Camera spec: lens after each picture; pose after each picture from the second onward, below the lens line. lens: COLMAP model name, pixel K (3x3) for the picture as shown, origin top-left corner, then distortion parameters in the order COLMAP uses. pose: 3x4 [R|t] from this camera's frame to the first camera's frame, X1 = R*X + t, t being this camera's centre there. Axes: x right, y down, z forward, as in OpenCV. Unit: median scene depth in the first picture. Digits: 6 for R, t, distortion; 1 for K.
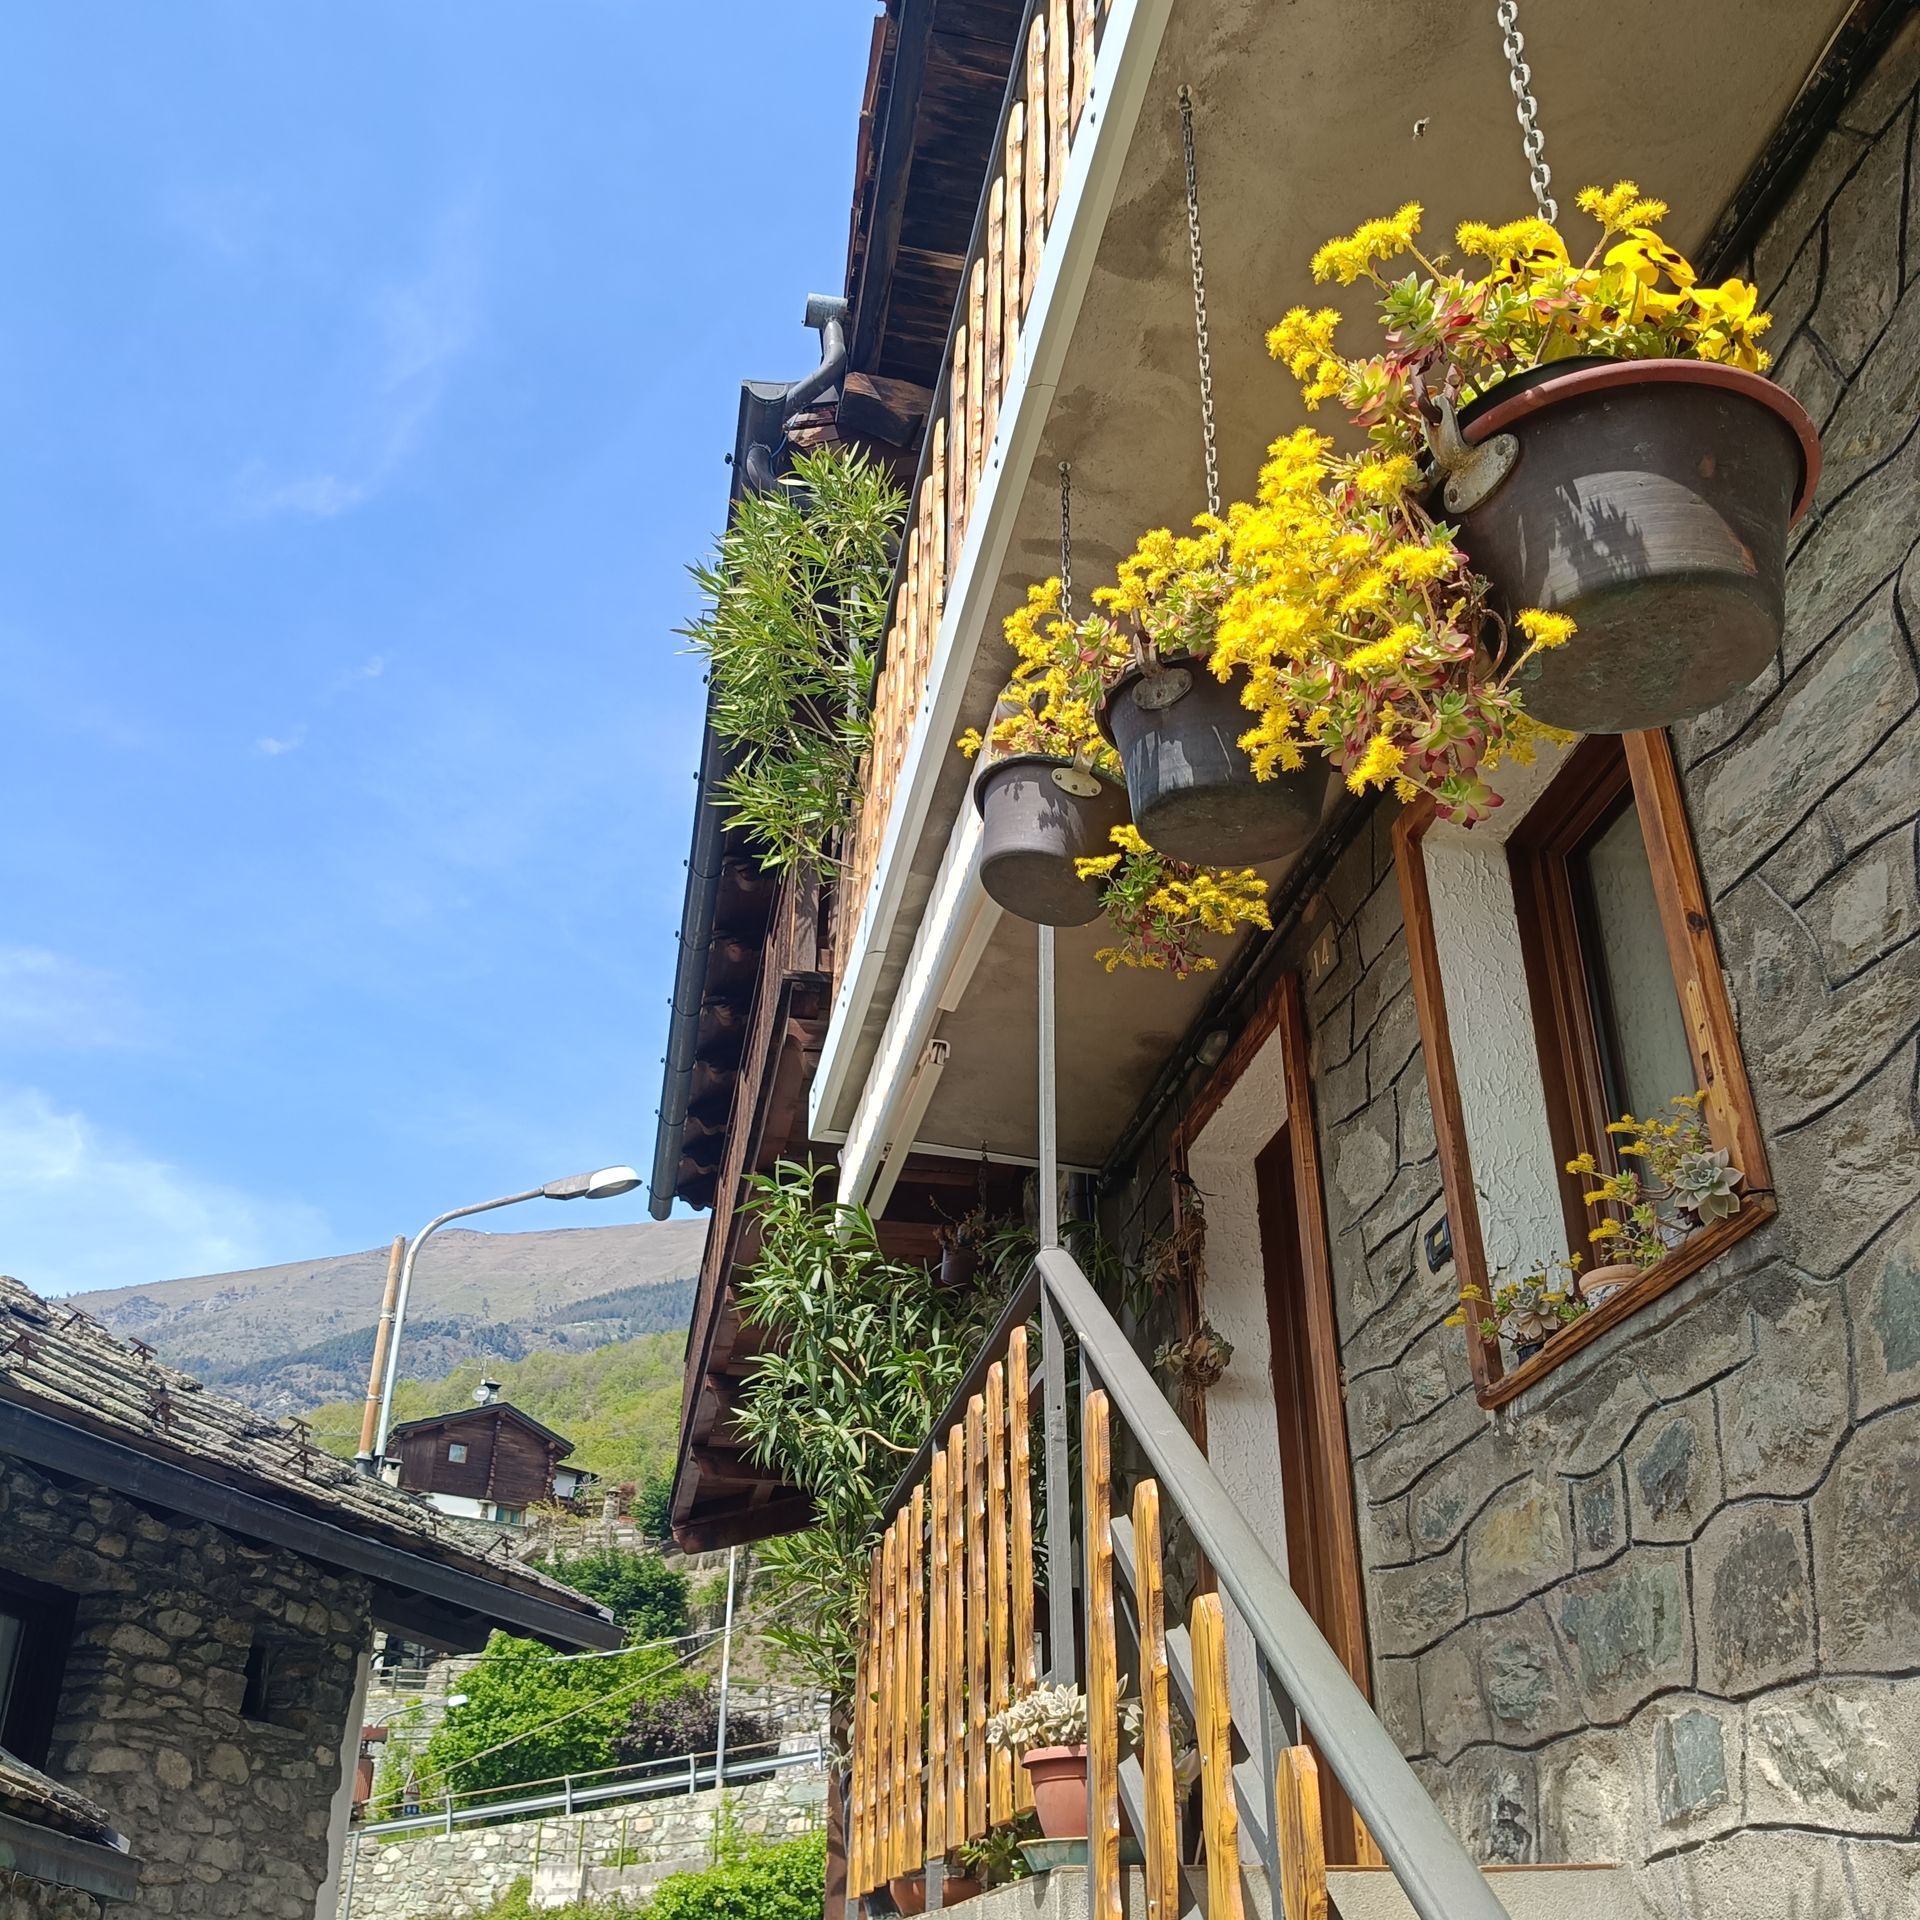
lens RADIAL K [[2067.5, 0, 960.5], [0, 2067.5, 911.8], [0, 0, 1]] dist [0.065189, -0.189322]
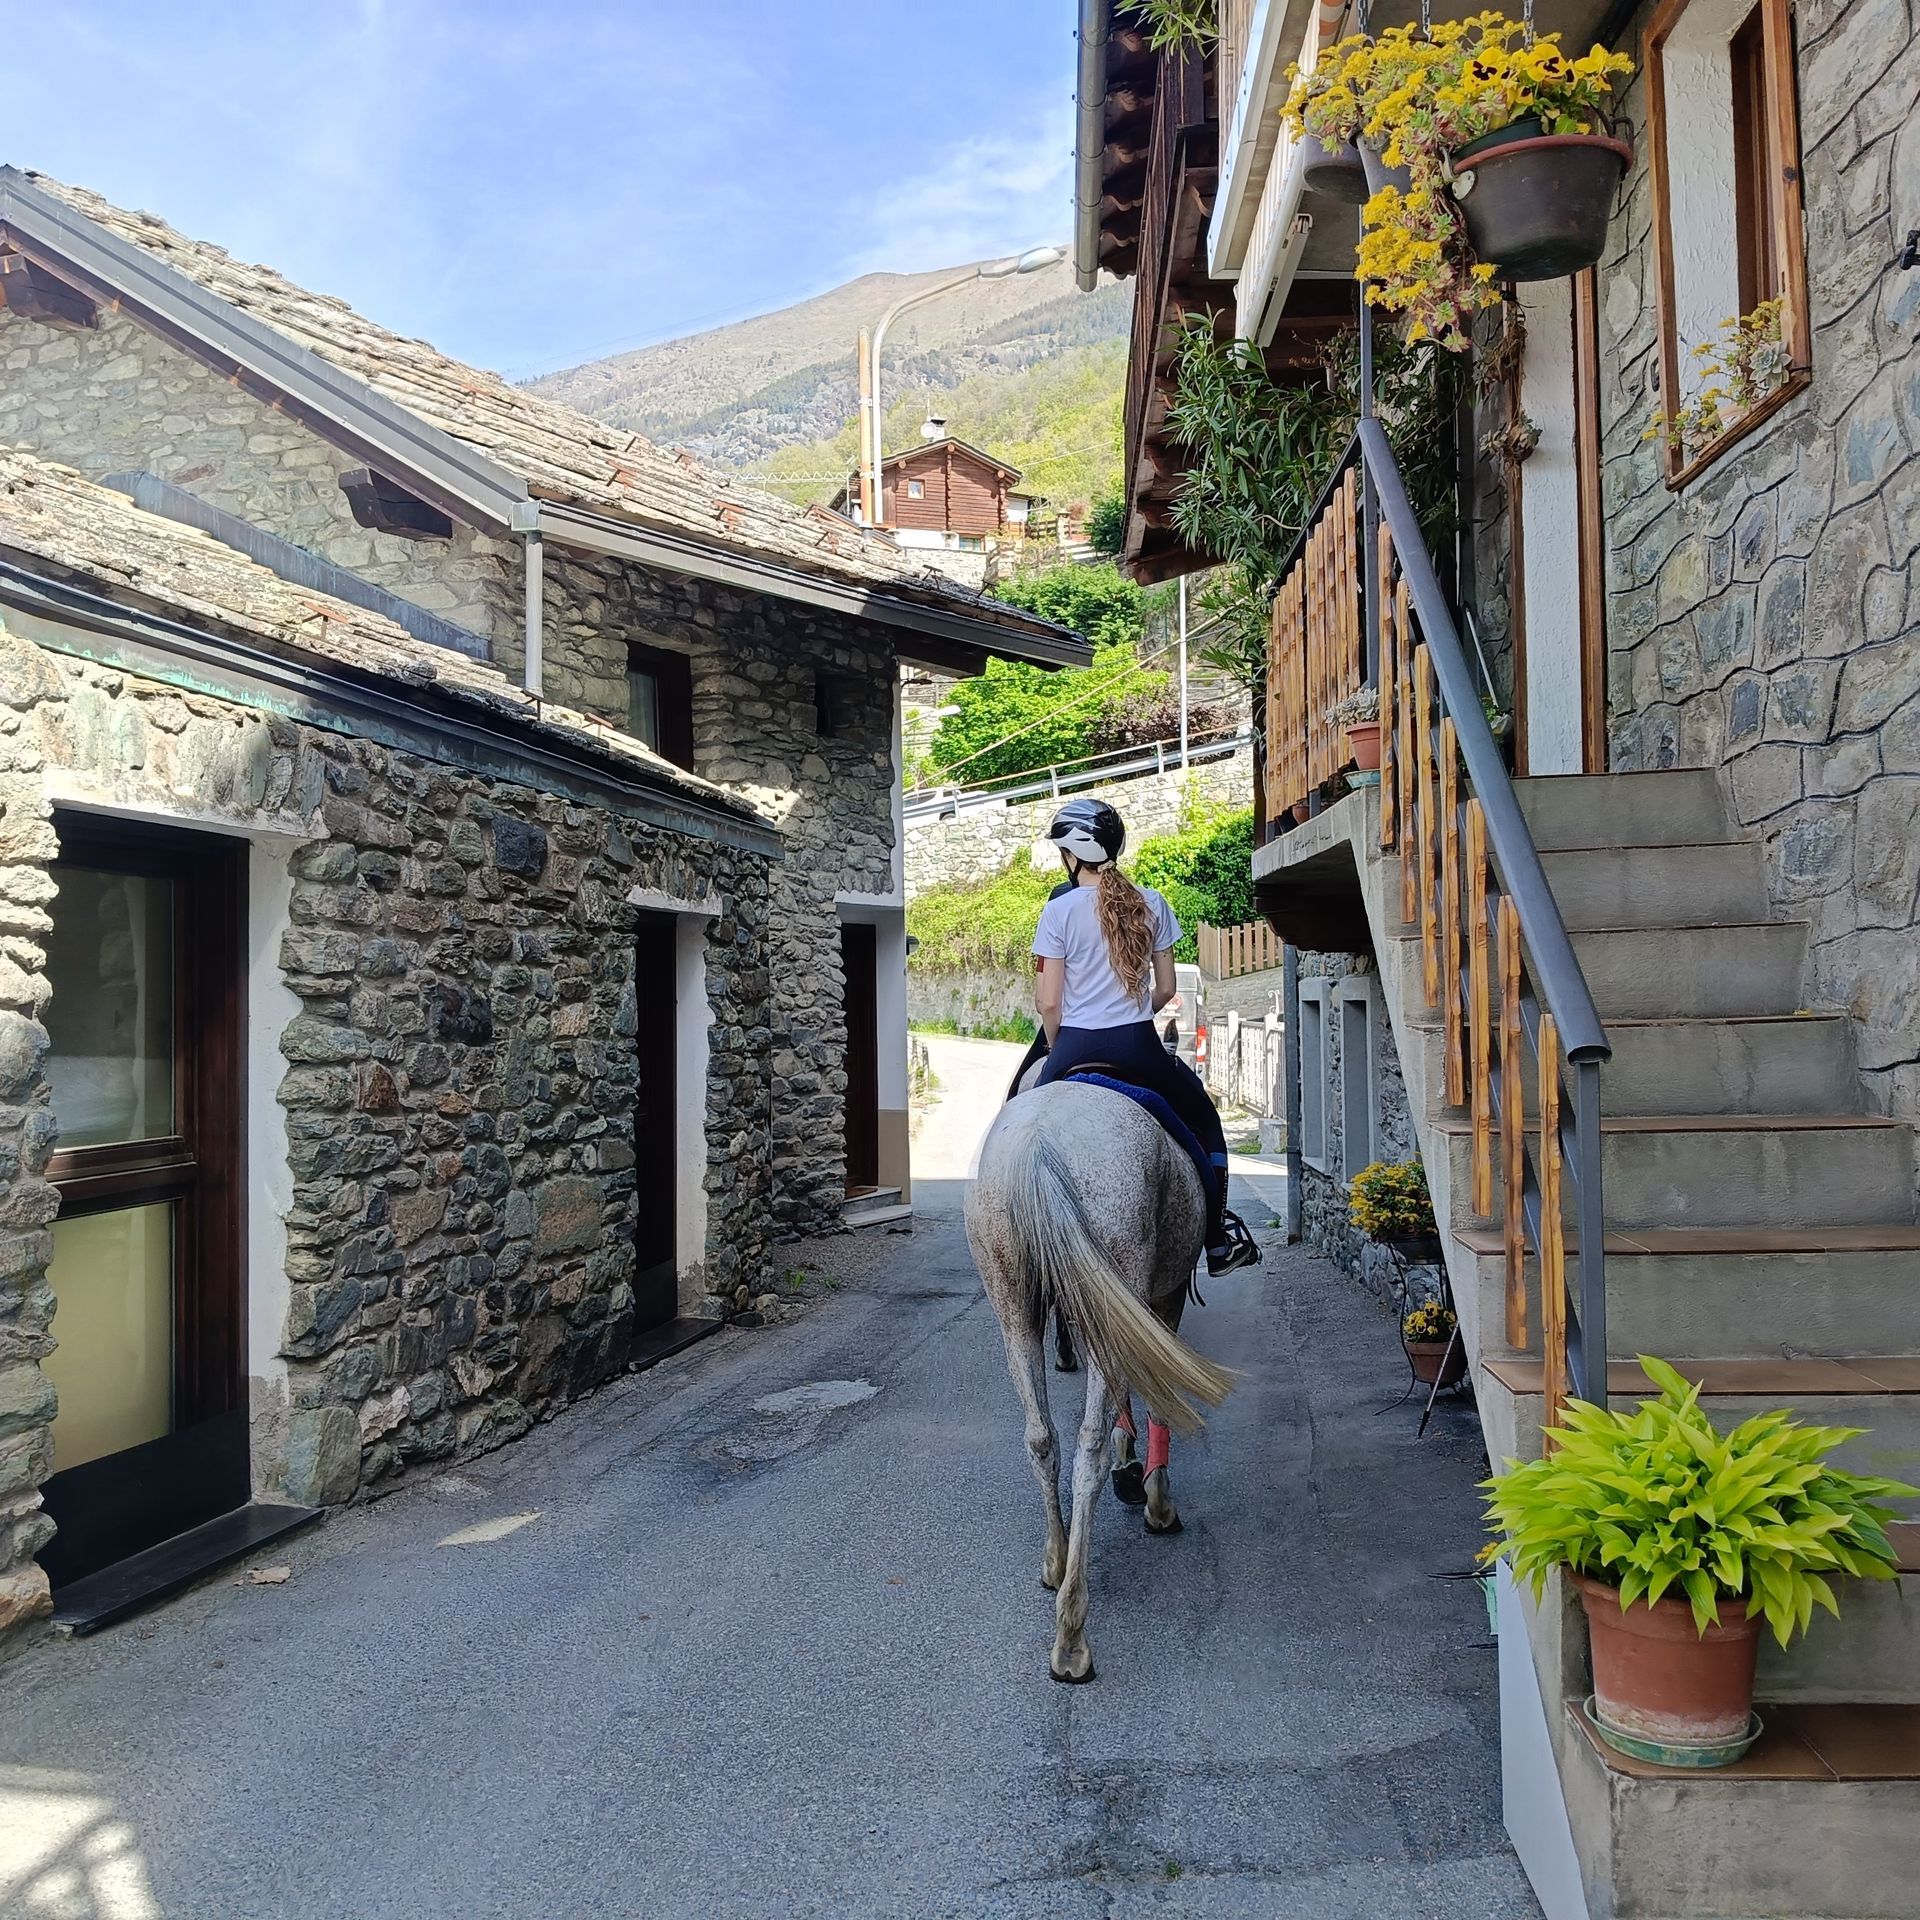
lens RADIAL K [[2067.5, 0, 960.5], [0, 2067.5, 911.8], [0, 0, 1]] dist [0.065189, -0.189322]
pose [[0.975360, -0.038424, -0.217248, 0.061830], [0.132339, 0.889780, 0.436782, -0.191904], [0.176520, -0.454770, 0.872941, -0.478591]]
